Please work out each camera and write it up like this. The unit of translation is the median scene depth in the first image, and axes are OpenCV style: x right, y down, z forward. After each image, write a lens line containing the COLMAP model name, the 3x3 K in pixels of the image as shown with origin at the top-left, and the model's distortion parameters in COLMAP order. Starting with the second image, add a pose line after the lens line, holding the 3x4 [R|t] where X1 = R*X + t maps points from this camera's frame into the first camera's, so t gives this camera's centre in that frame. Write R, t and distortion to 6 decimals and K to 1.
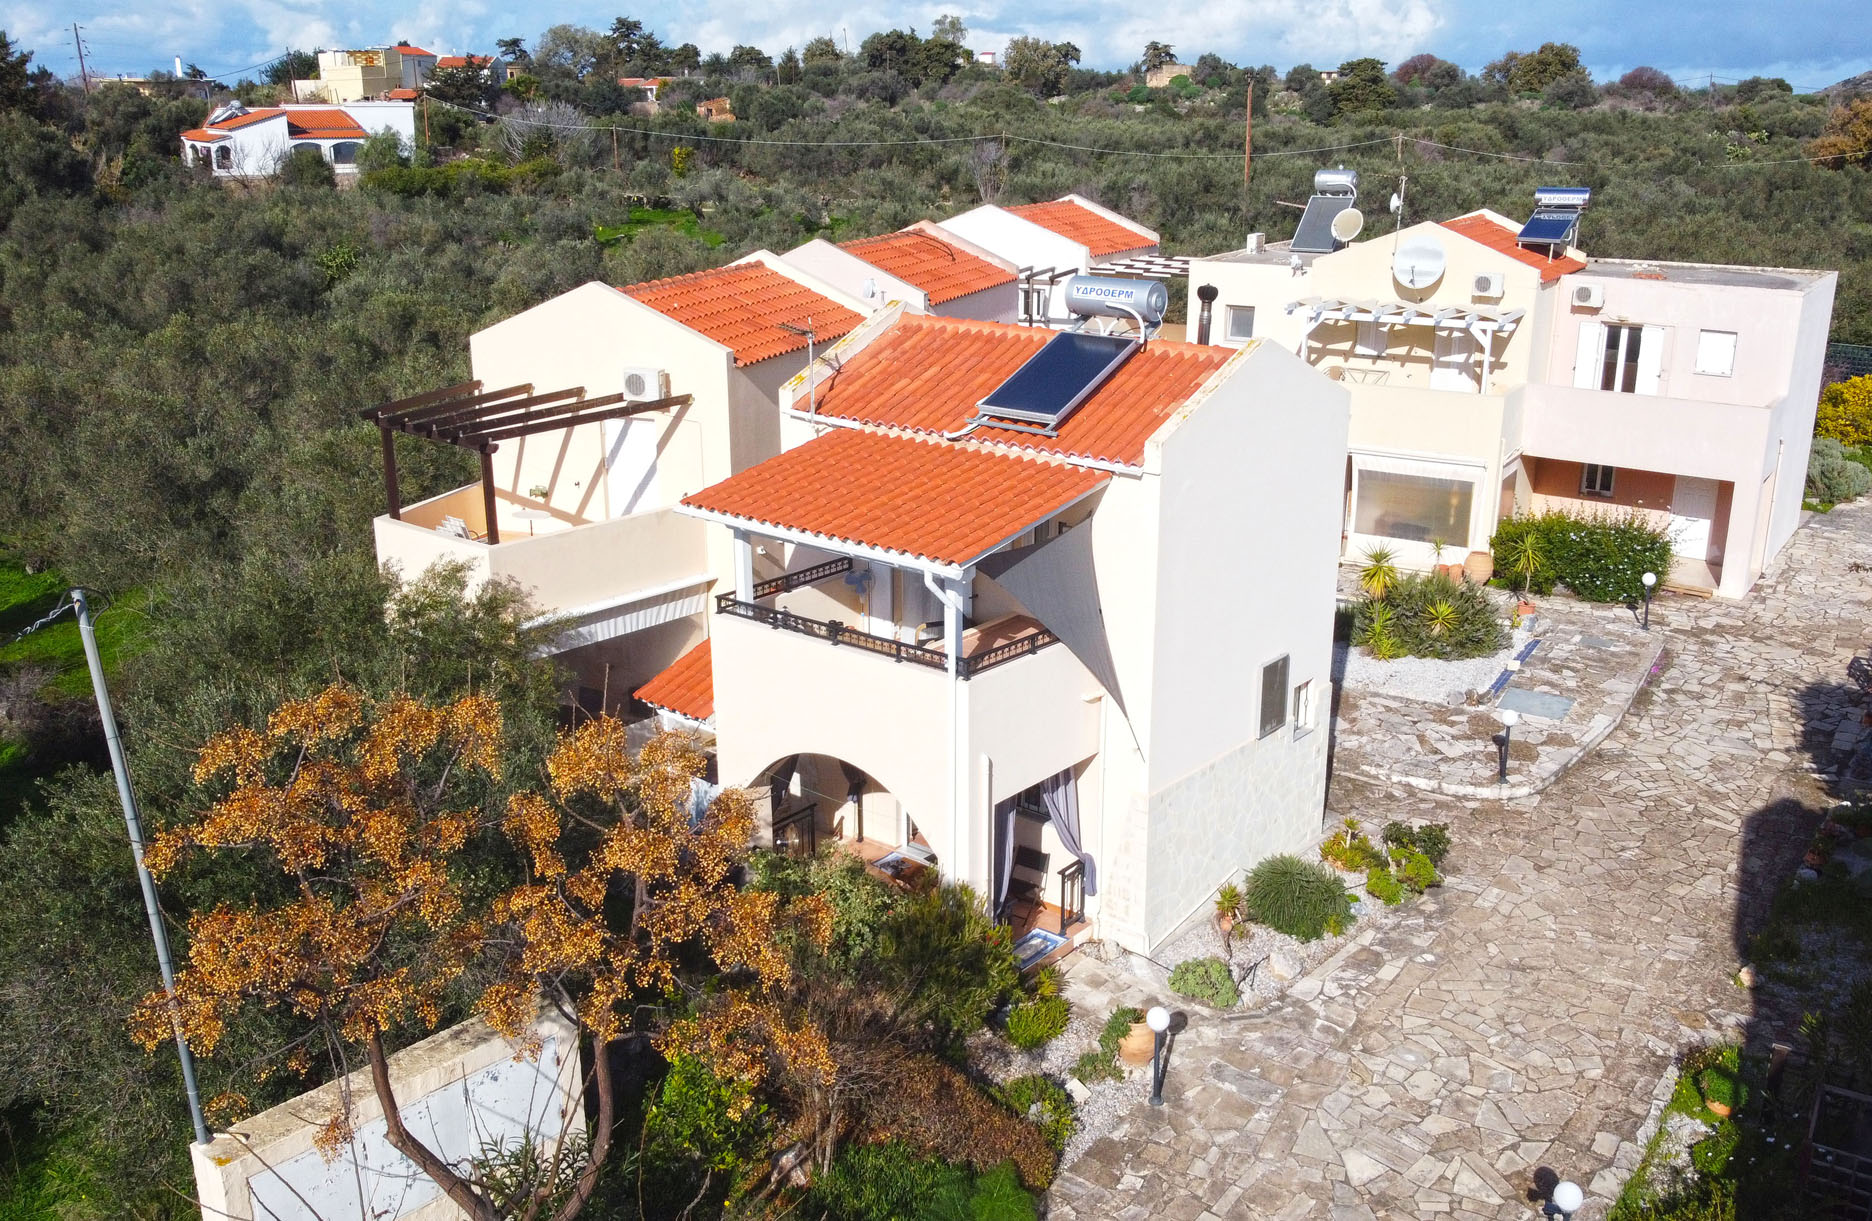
lens RADIAL K [[1554.2, 0, 936.9], [0, 1554.2, 610.3], [0, 0, 1]] dist [-0.011436, -0.008981]
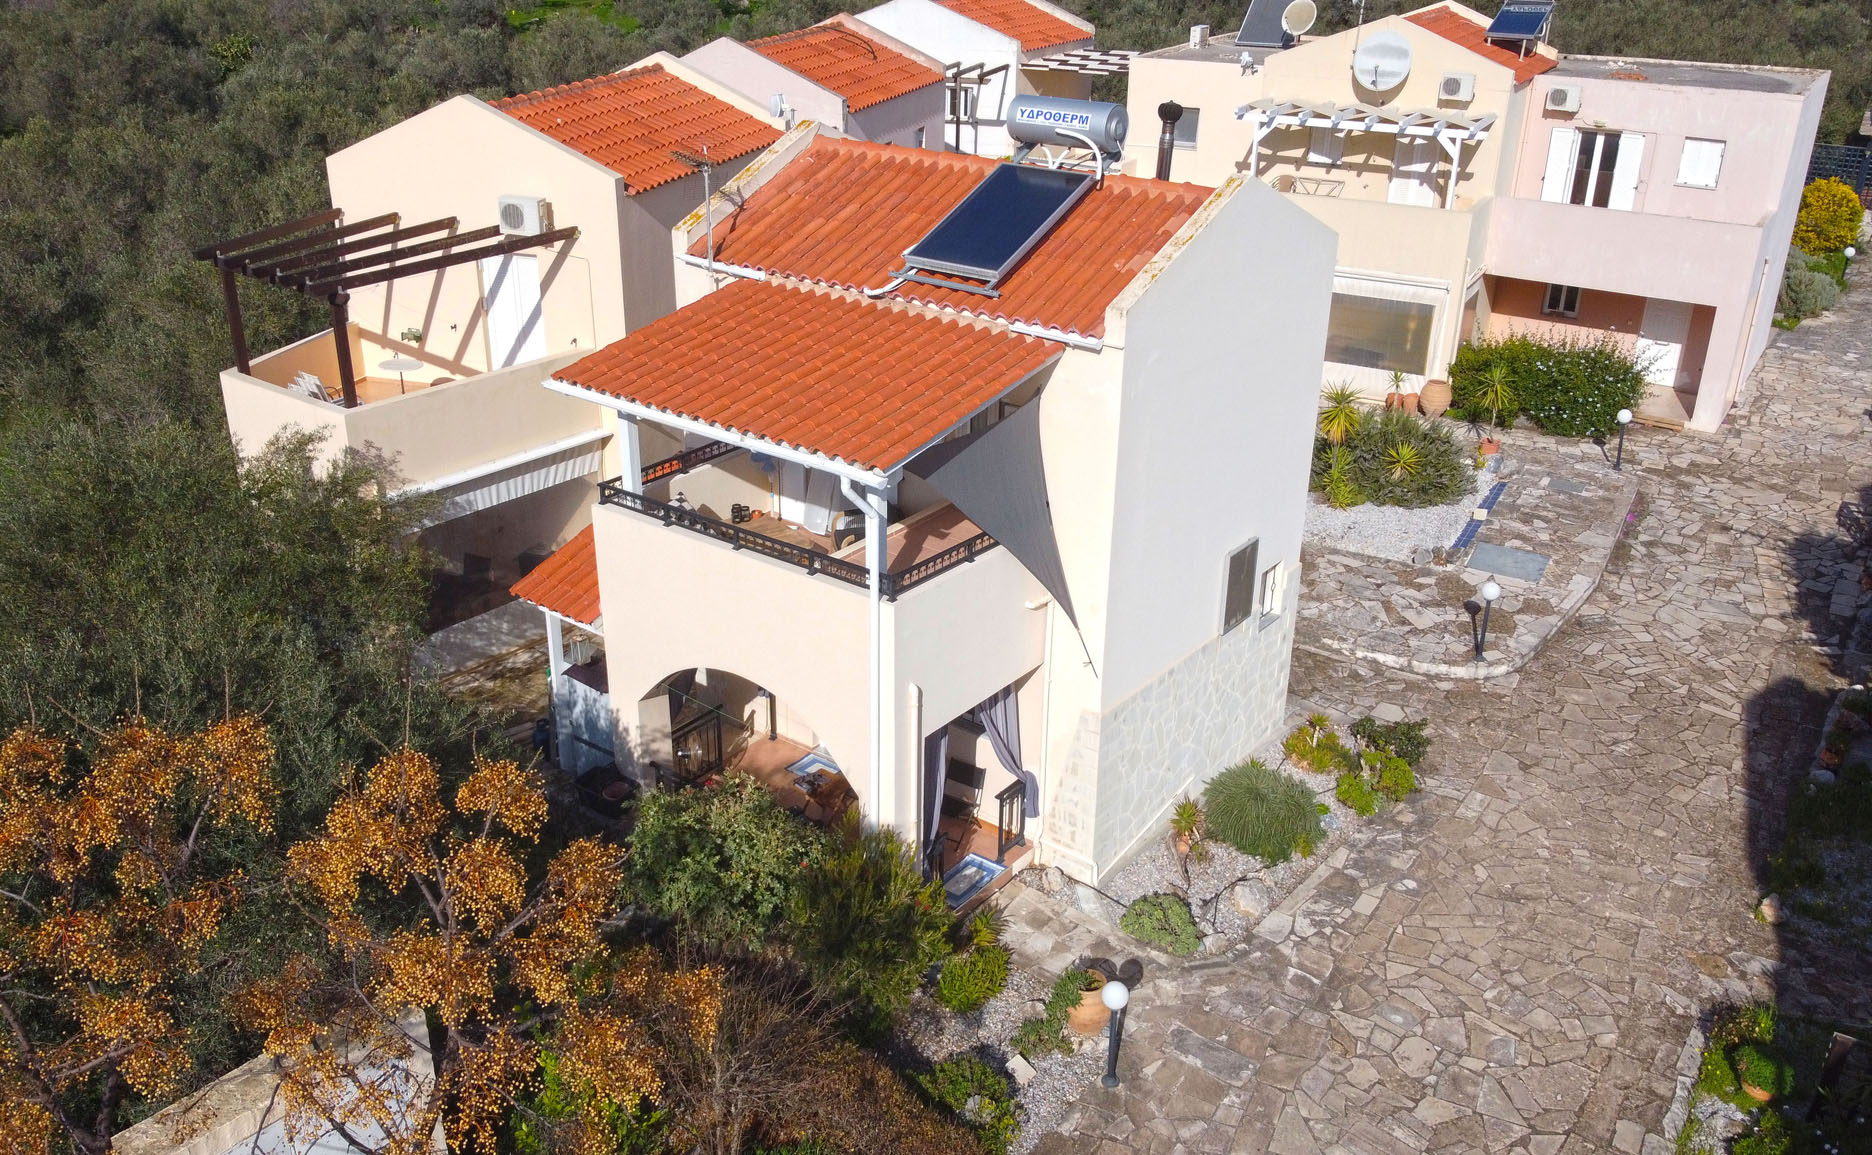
lens RADIAL K [[1543.0, 0, 876.1], [0, 1543.0, 586.5], [0, 0, 1]] dist [-0.016652, 0.005809]
pose [[0.999938, -0.004360, 0.010270, 0.001540], [0.003146, 0.993309, 0.115442, -0.042665], [-0.010705, -0.115403, 0.993261, 0.124951]]
